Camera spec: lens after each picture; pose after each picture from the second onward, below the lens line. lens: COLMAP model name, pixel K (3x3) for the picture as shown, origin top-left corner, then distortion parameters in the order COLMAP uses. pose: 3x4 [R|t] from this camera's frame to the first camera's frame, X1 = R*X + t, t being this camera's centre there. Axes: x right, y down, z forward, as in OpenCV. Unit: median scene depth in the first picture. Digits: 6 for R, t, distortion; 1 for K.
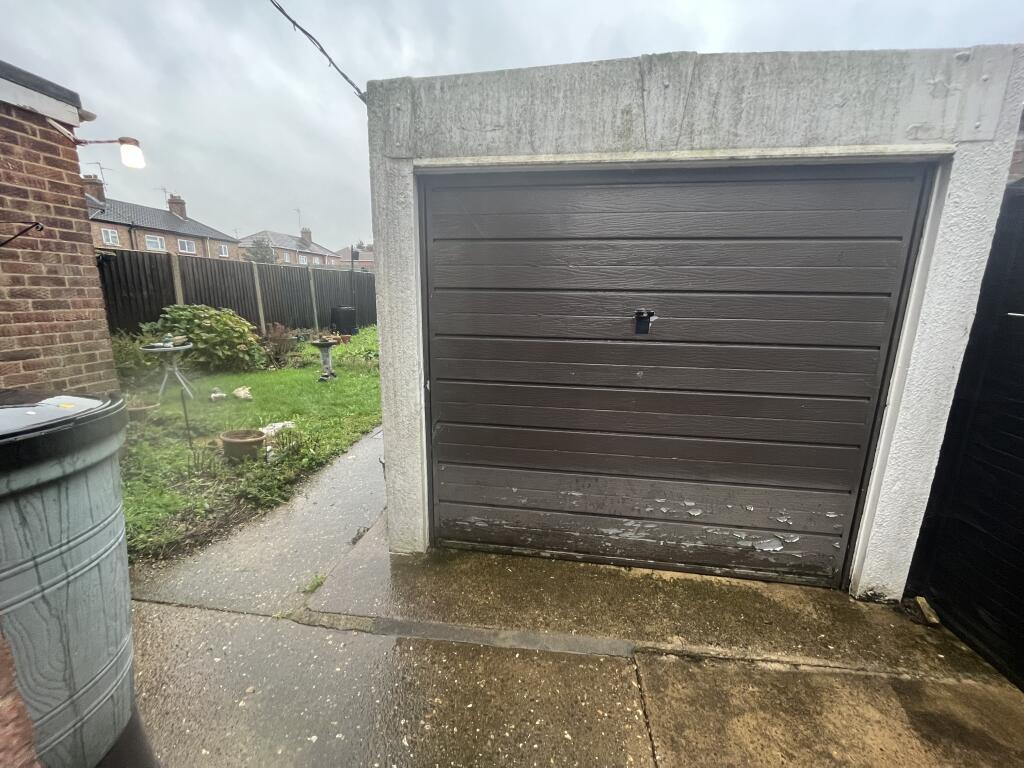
lens RADIAL K [[413.5, 0, 511.6], [0, 413.5, 381.6], [0, 0, 1]] dist [0.000780, -0.000291]
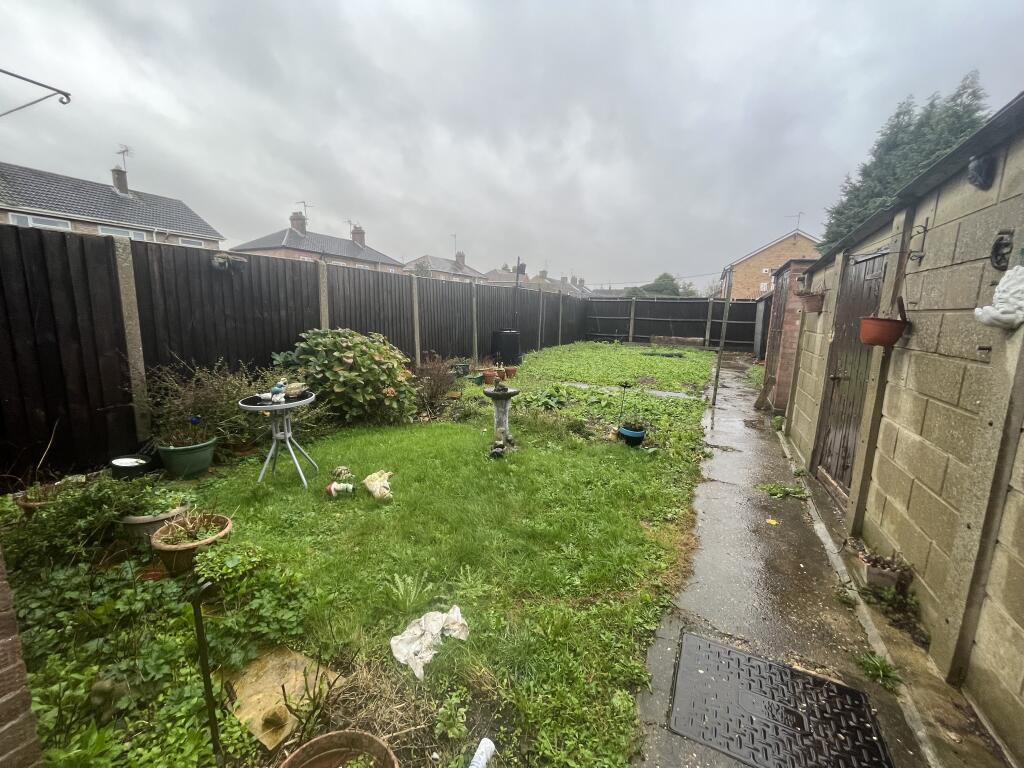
lens RADIAL K [[413.5, 0, 511.9], [0, 413.5, 381.3], [0, 0, 1]] dist [0.000780, -0.000291]
pose [[0.950893, 0.054335, -0.304714, -0.240205], [-0.068868, 0.996934, -0.037144, -0.085837], [0.301762, 0.056305, 0.951719, 0.392809]]
